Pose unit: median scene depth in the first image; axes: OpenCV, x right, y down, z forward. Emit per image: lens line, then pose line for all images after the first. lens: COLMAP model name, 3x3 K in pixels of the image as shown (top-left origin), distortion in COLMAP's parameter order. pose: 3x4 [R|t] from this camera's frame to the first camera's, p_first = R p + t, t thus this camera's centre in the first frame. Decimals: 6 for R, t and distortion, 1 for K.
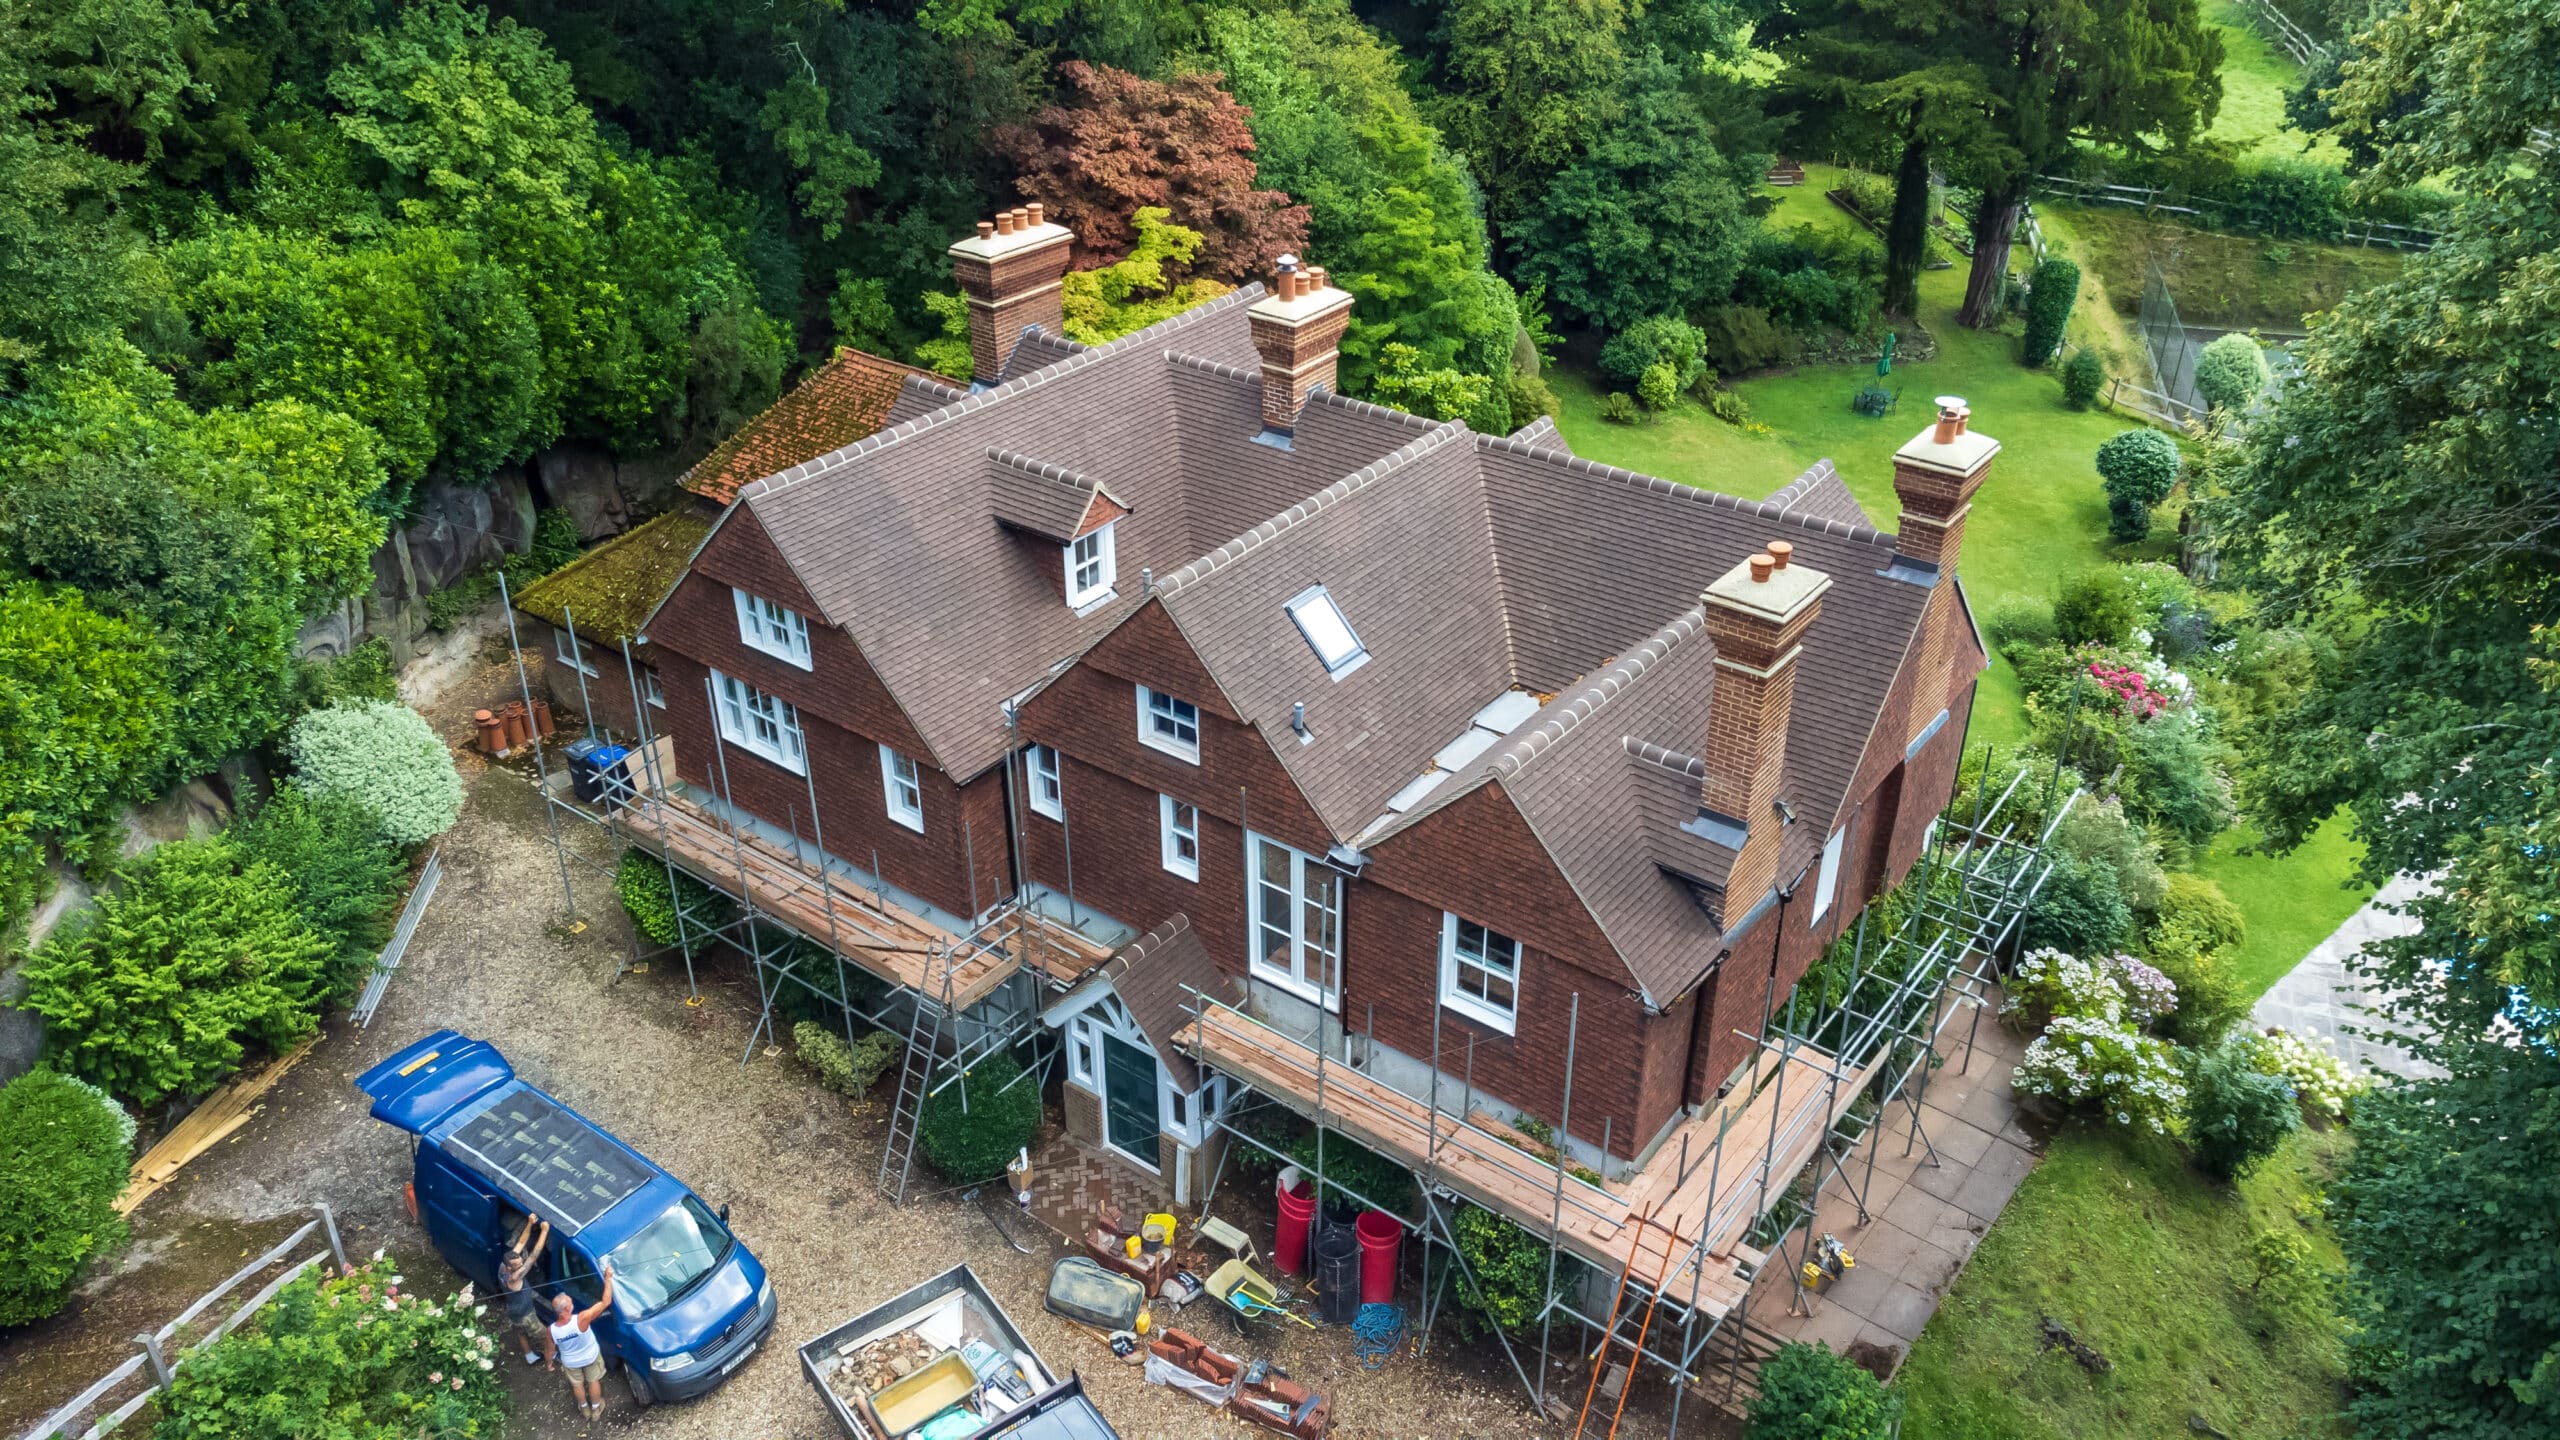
lens RADIAL K [[1905.3, 0, 1272.4], [0, 1905.3, 713.2], [0, 0, 1]] dist [0.009337, 0.073262]
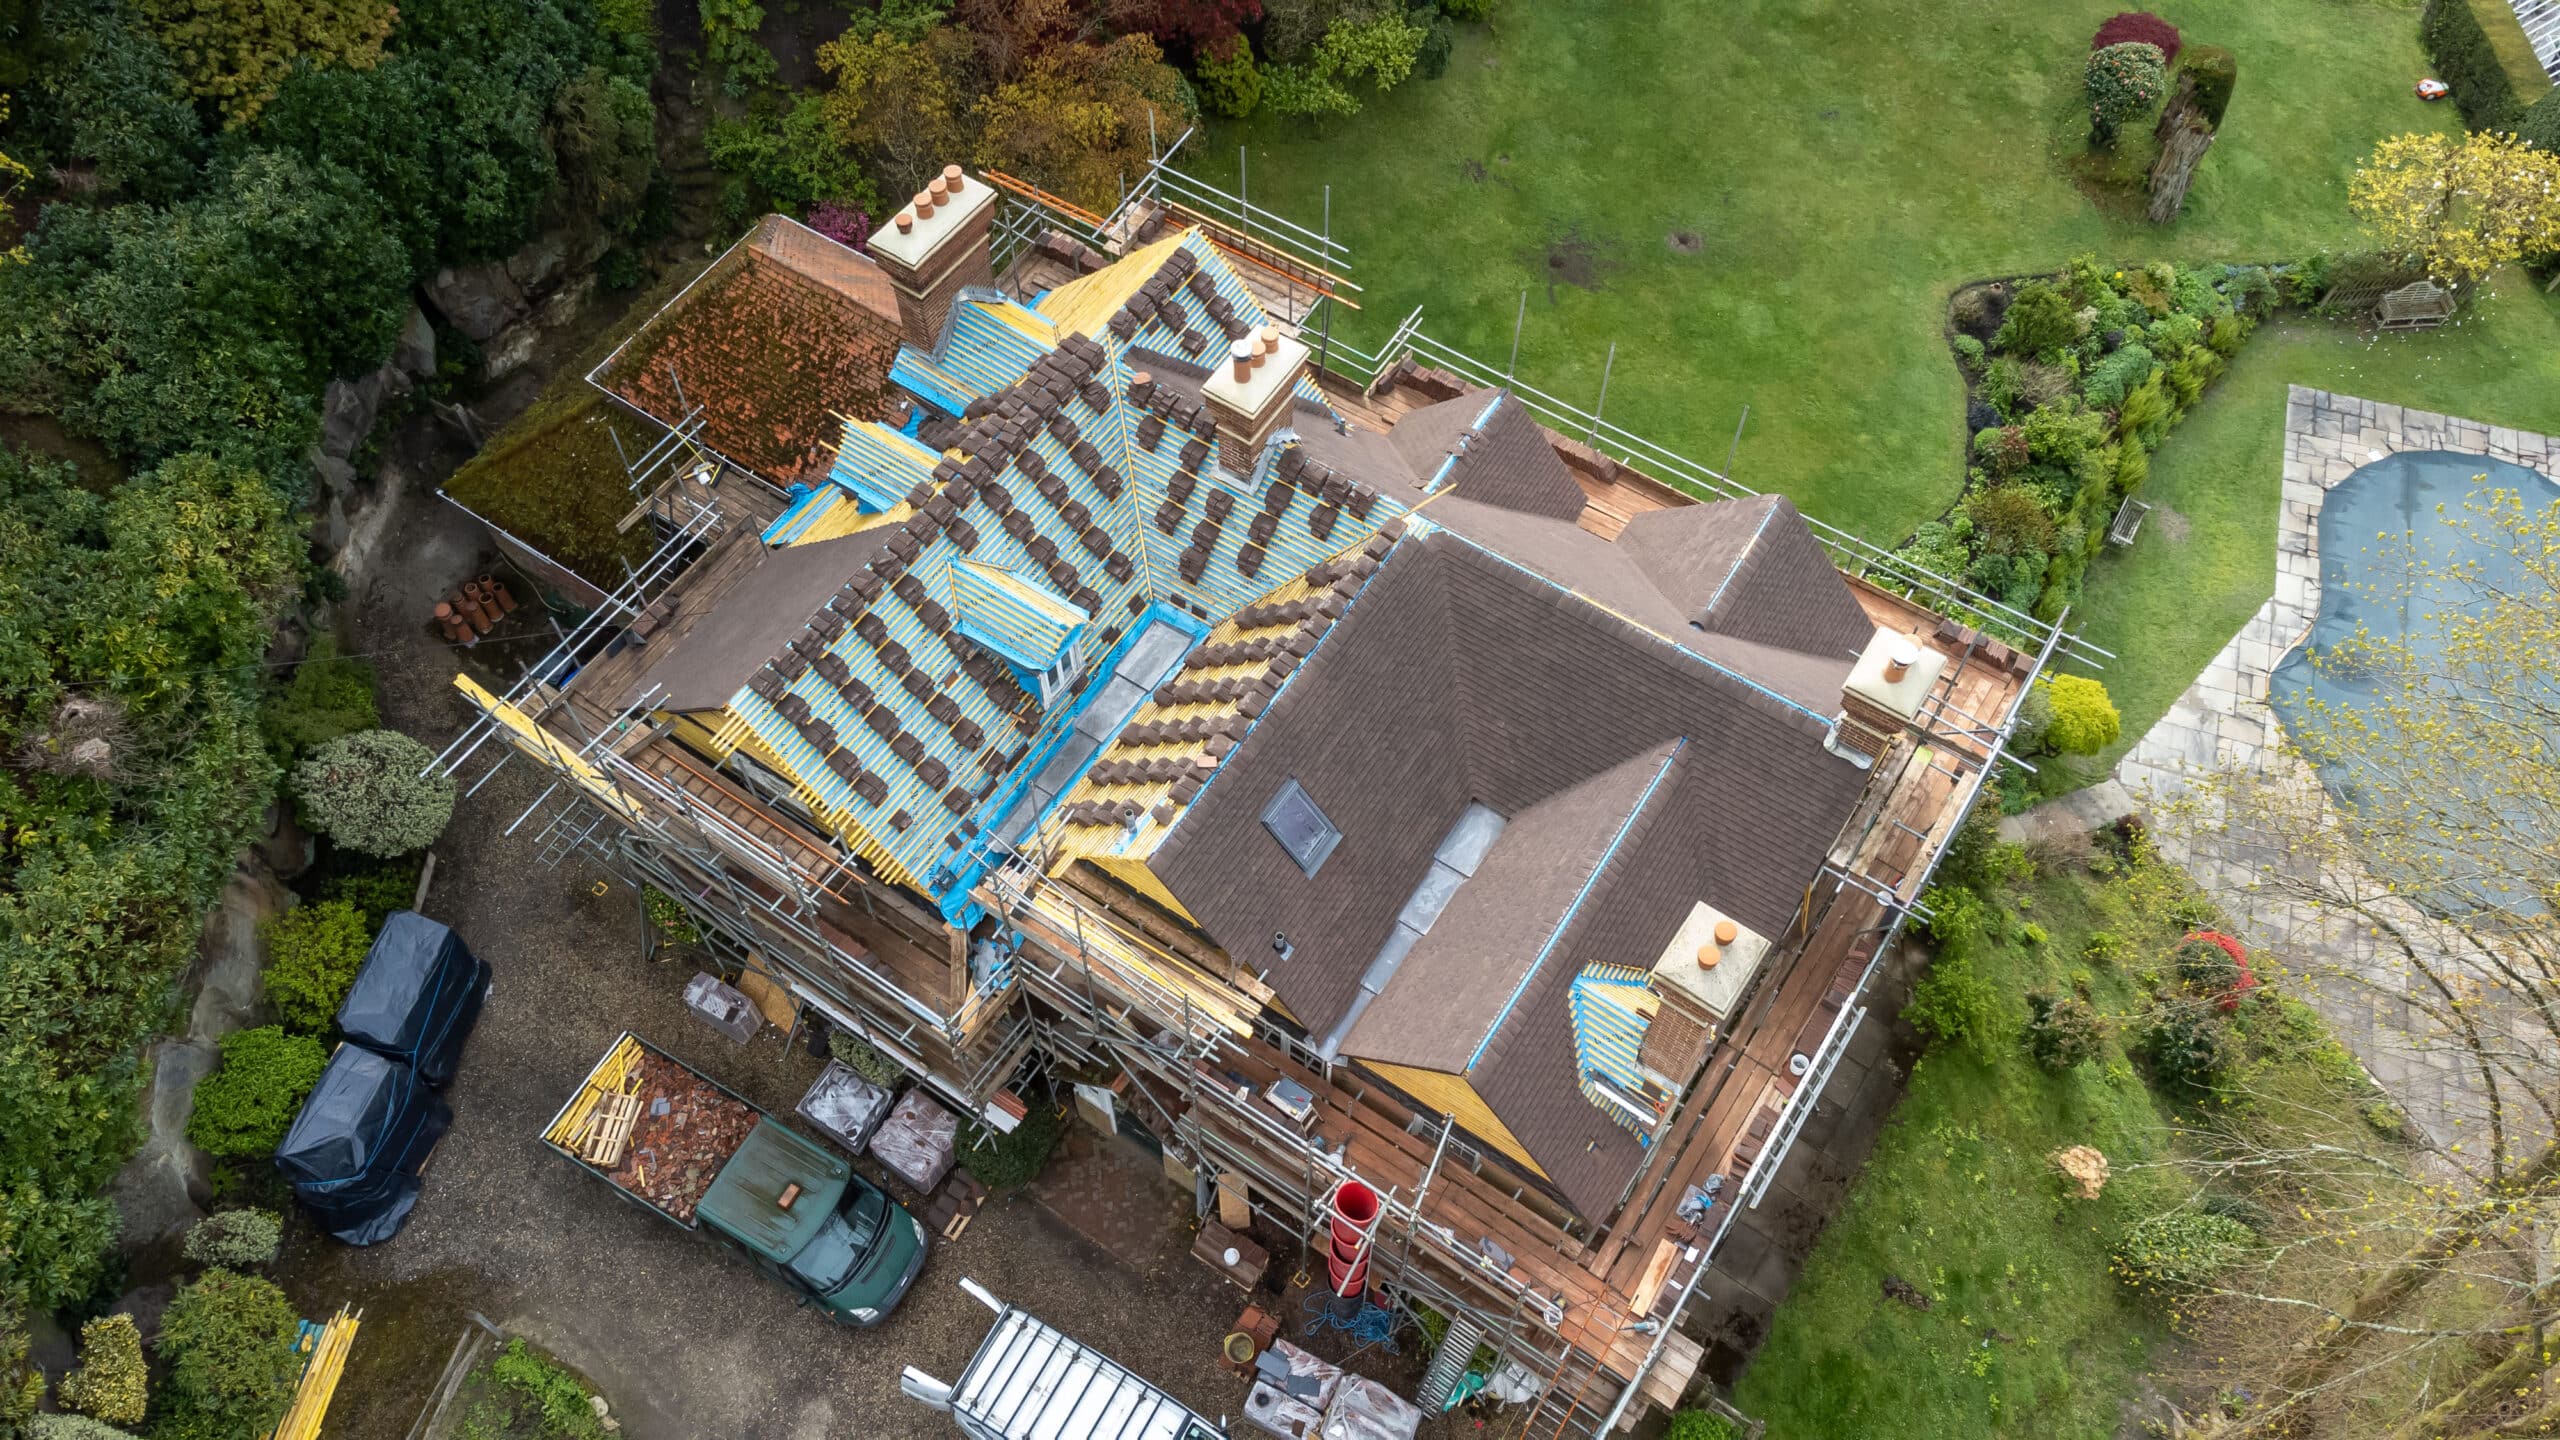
lens RADIAL K [[1905.3, 0, 1272.4], [0, 1905.3, 713.2], [0, 0, 1]] dist [0.009337, 0.073262]
pose [[0.998464, -0.045593, 0.031477, -0.016448], [0.025853, 0.885916, 0.463124, -0.566144], [-0.049001, -0.461599, 0.885734, 0.084258]]
